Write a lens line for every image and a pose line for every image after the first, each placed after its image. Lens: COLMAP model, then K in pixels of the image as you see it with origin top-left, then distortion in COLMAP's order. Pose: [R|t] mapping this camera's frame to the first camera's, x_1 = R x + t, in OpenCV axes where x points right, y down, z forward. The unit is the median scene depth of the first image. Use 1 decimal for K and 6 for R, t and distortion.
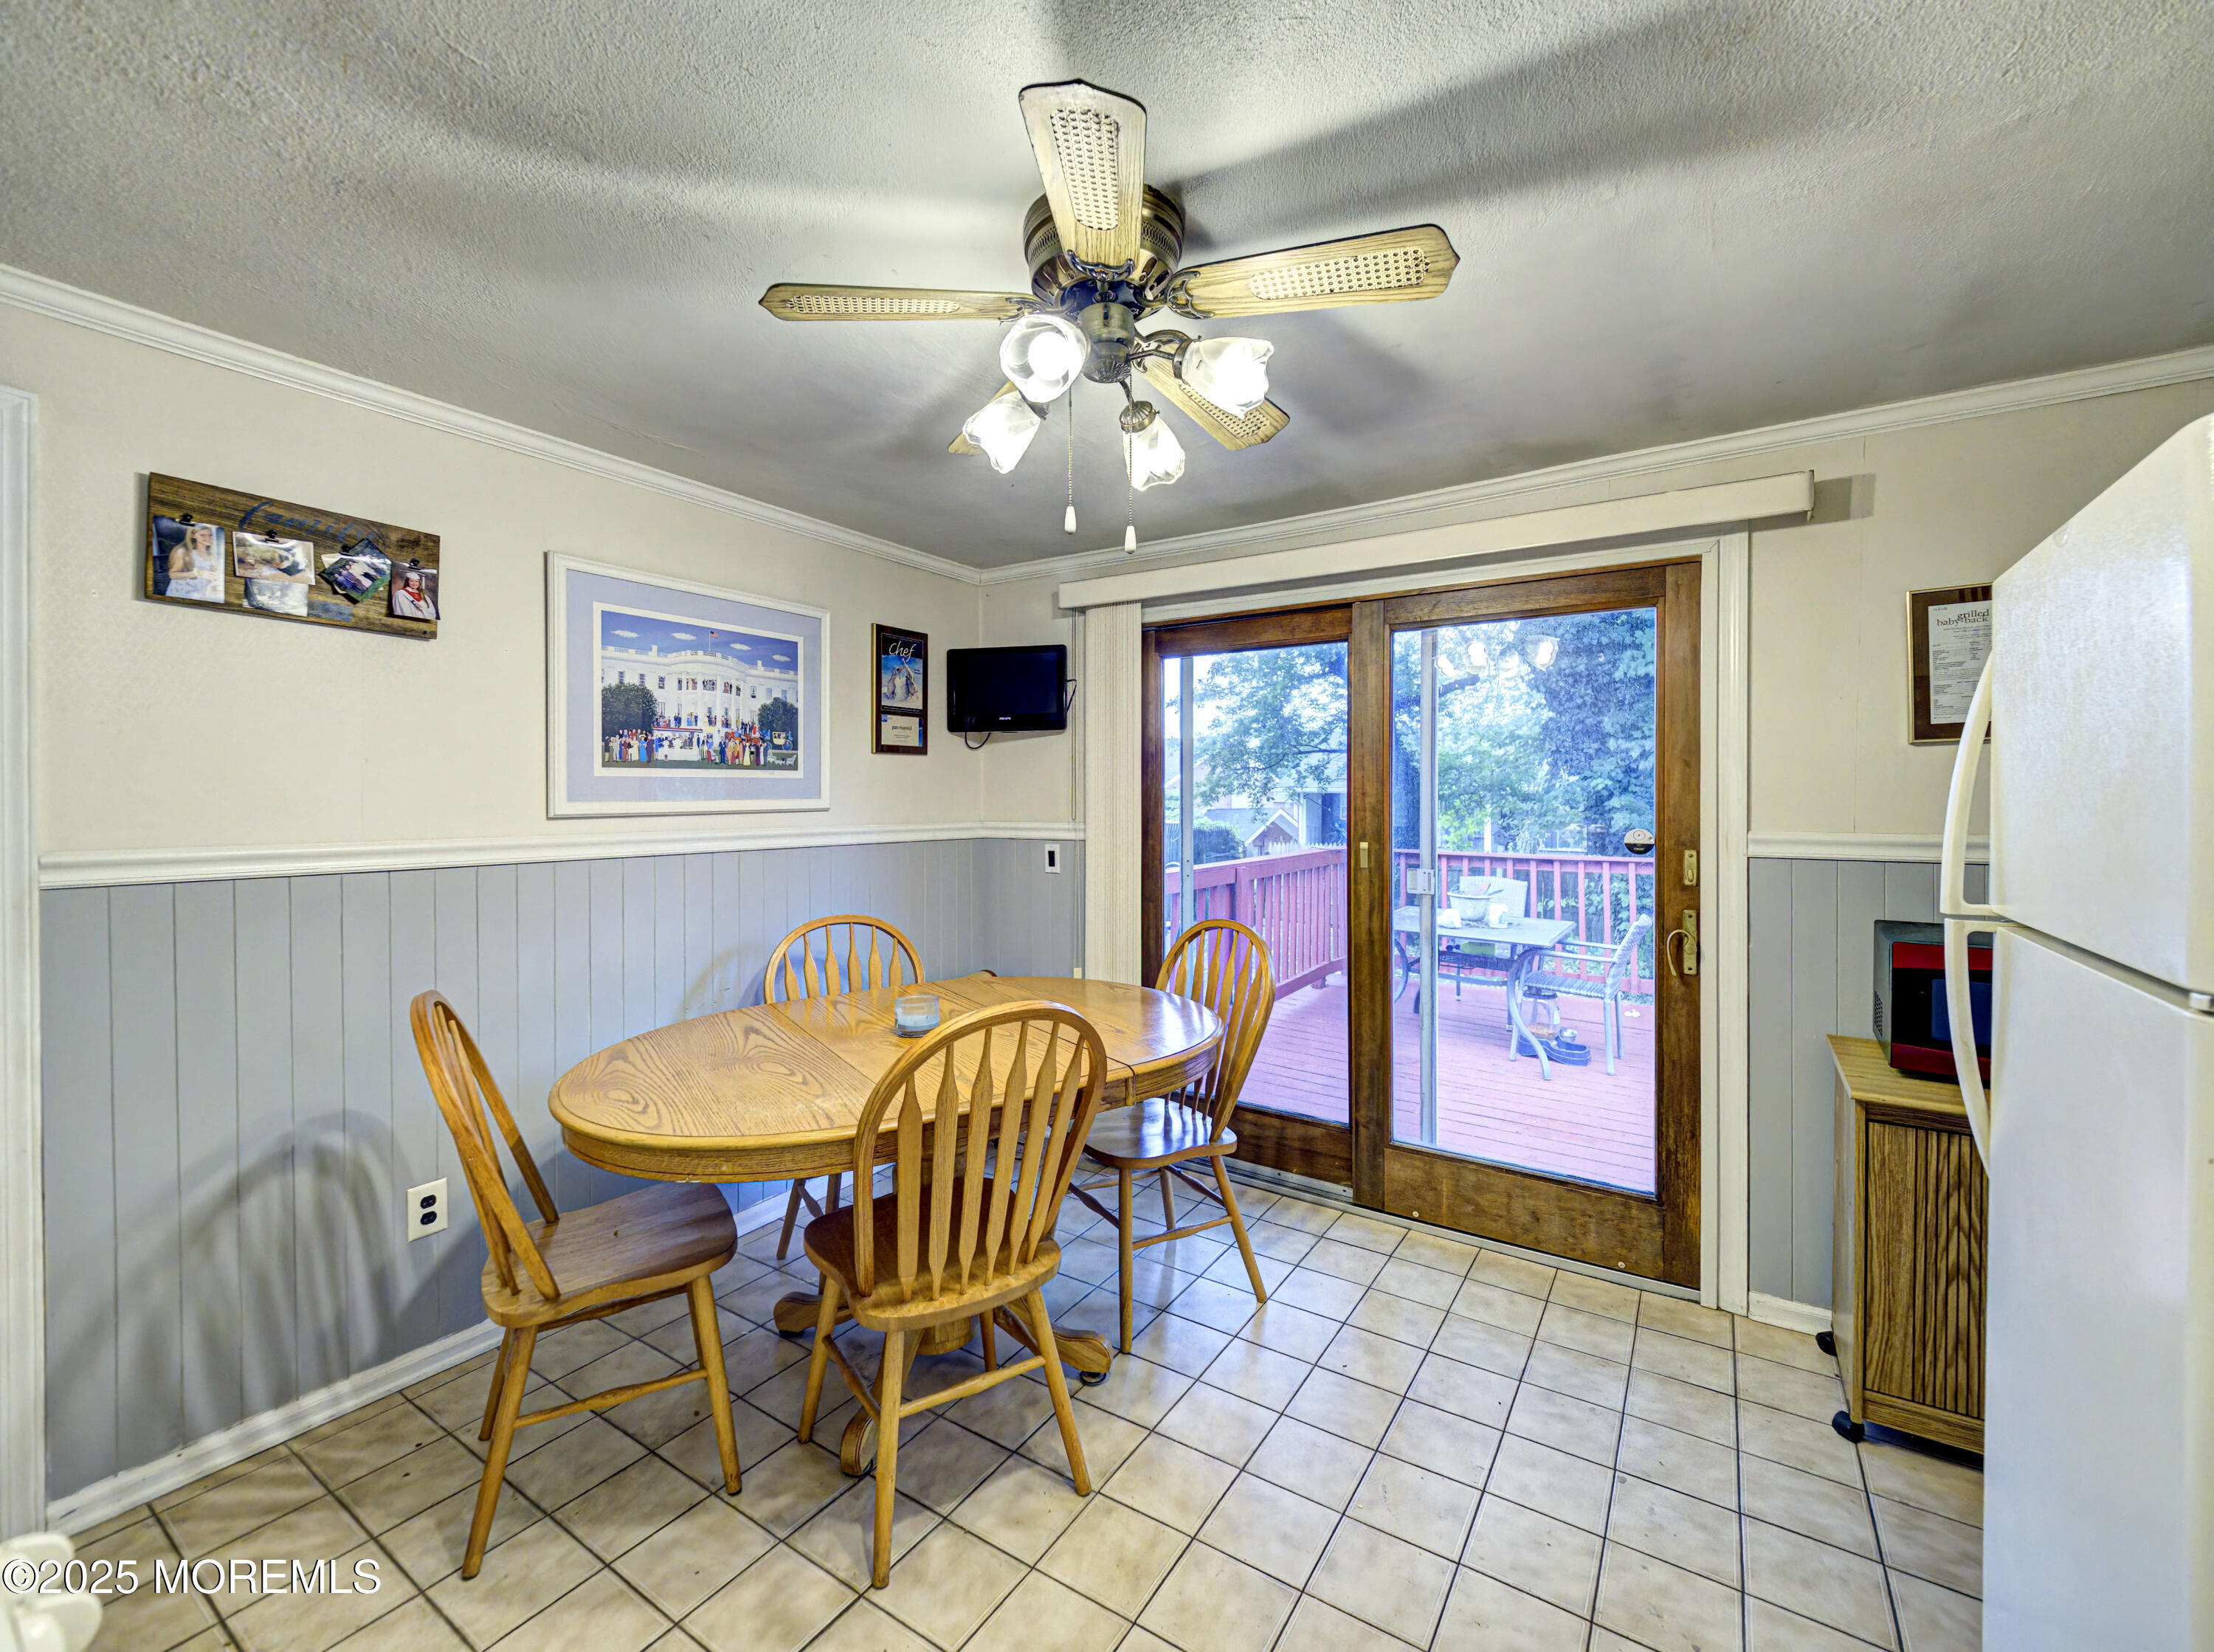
lens RADIAL K [[911.9, 0, 1097.4], [0, 911.9, 803.7], [0, 0, 1]] dist [0.060750, -0.047523]
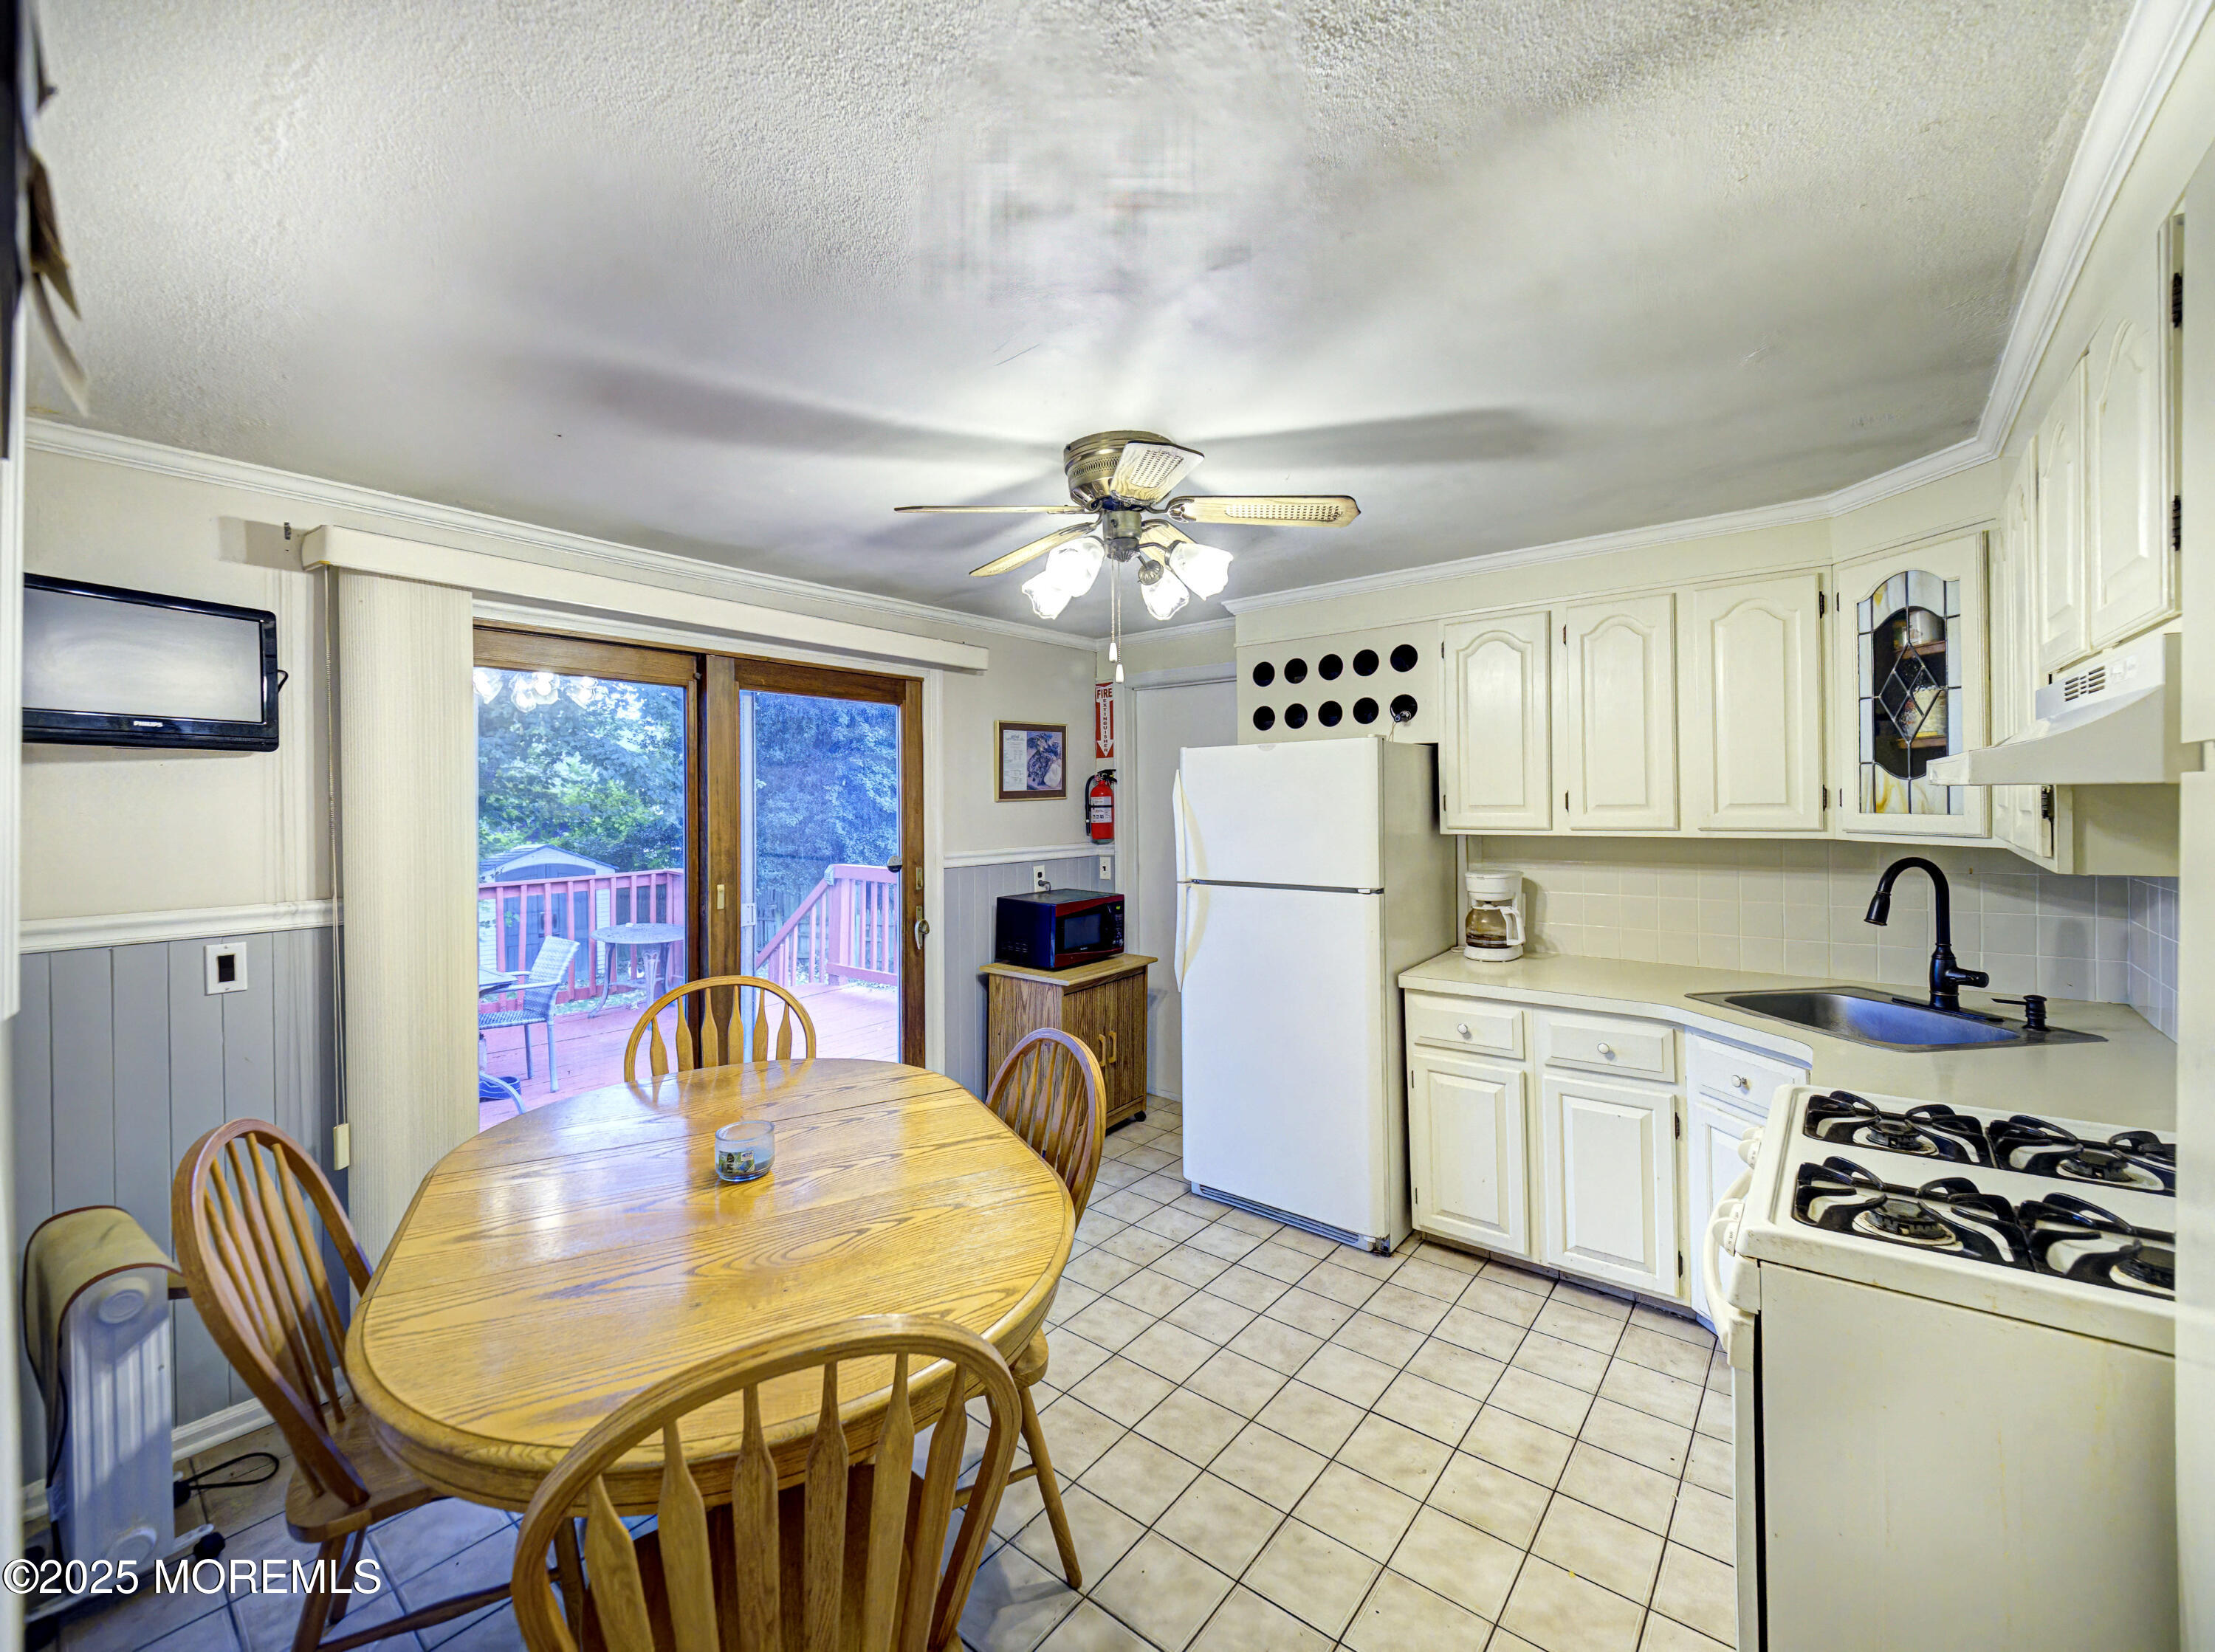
lens RADIAL K [[912.3, 0, 1097.9], [0, 912.3, 803.7], [0, 0, 1]] dist [0.060750, -0.047523]
pose [[0.099926, -0.002962, 0.994990, -0.773342], [0.020769, 0.999784, 0.000890, -0.045839], [-0.994778, 0.020576, 0.099966, 0.496288]]
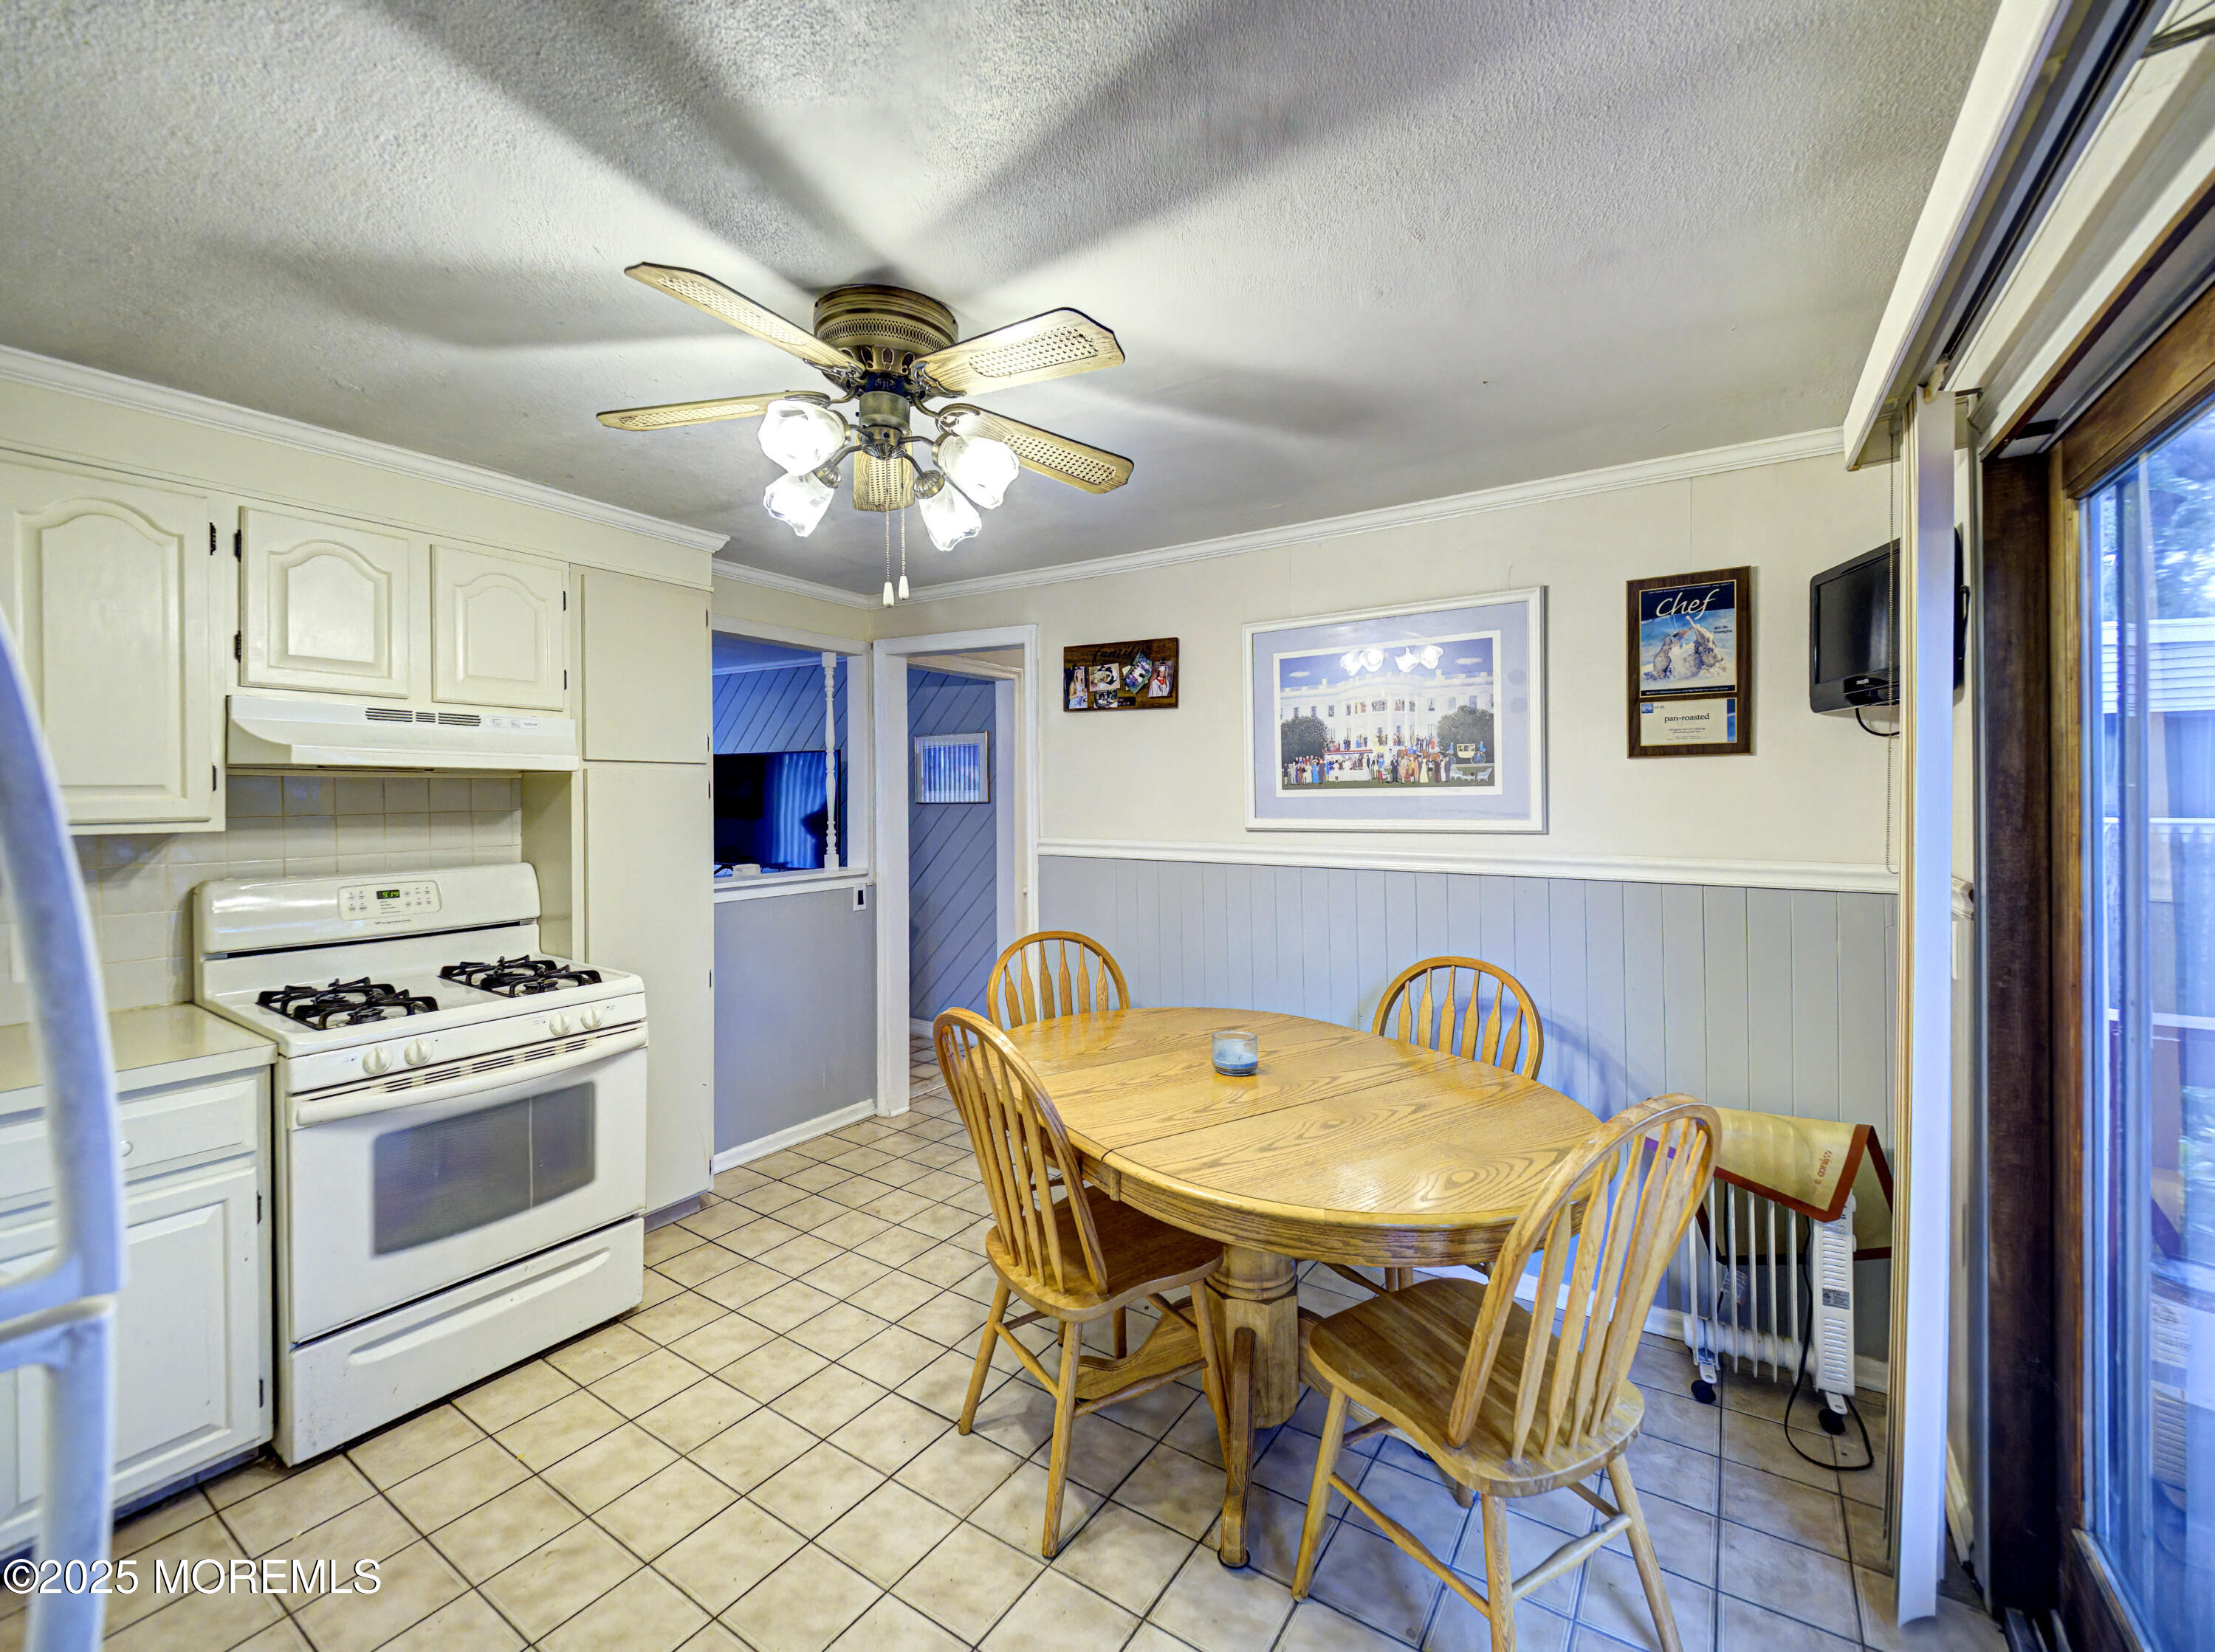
lens RADIAL K [[912.3, 0, 1097.9], [0, 912.3, 803.7], [0, 0, 1]] dist [0.060750, -0.047523]
pose [[0.000208, 0.008424, -0.999964, 0.593226], [-0.006190, 0.999945, 0.008423, -0.027007], [0.999981, 0.006188, 0.000260, 0.689443]]
